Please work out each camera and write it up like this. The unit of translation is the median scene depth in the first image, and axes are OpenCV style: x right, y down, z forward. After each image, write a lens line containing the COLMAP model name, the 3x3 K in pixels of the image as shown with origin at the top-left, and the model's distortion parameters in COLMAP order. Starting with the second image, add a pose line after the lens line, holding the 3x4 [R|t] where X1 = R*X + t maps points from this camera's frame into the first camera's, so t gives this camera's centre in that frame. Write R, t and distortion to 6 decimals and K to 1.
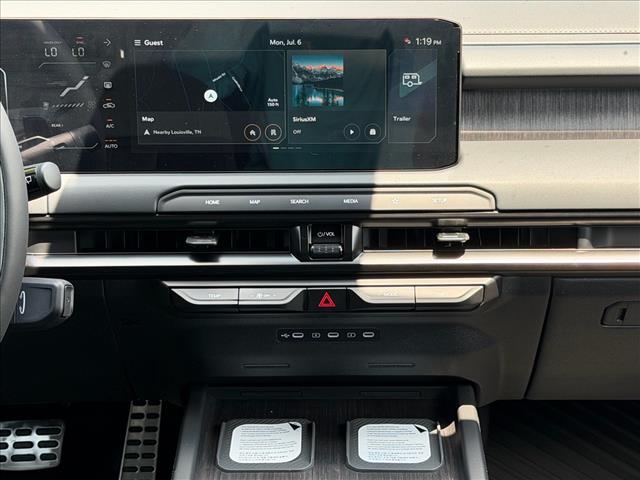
lens RADIAL K [[1302.3, 0, 320.0], [0, 1302.3, 240.0], [0, 0, 1]] dist [0.098592, 0.236539]
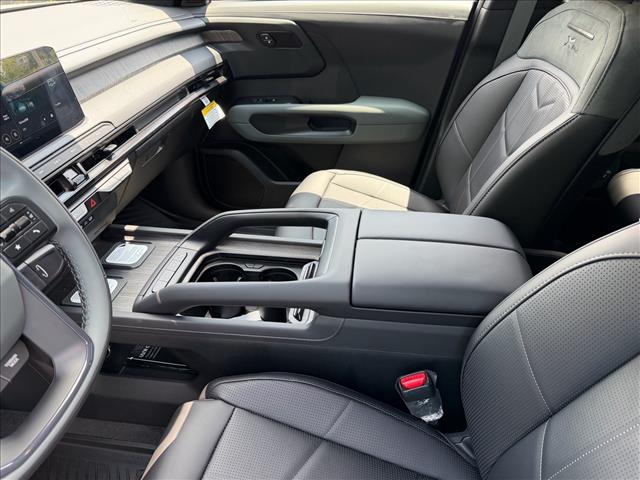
lens RADIAL K [[460.0, 0, 319.1], [0, 460.0, 247.6], [0, 0, 1]] dist [0.004514, -0.007501]
pose [[0.148156, -0.556720, 0.817382, -0.556821], [0.409991, 0.786709, 0.461515, -0.081820], [-0.899976, 0.266743, 0.344805, 0.475195]]
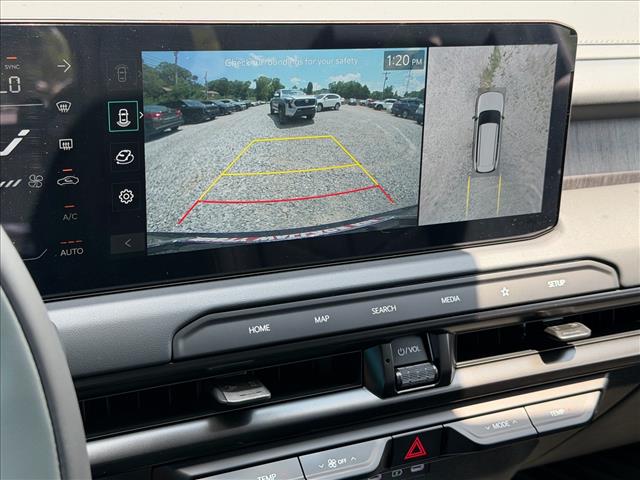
lens RADIAL K [[976.6, 0, 323.4], [0, 976.6, 248.0], [0, 0, 1]] dist [0.118336, -0.022891]
pose [[0.889625, -0.099304, 0.445766, -0.254357], [0.078306, 0.994786, 0.065332, -0.093497], [-0.449929, -0.023215, 0.892762, 0.580140]]
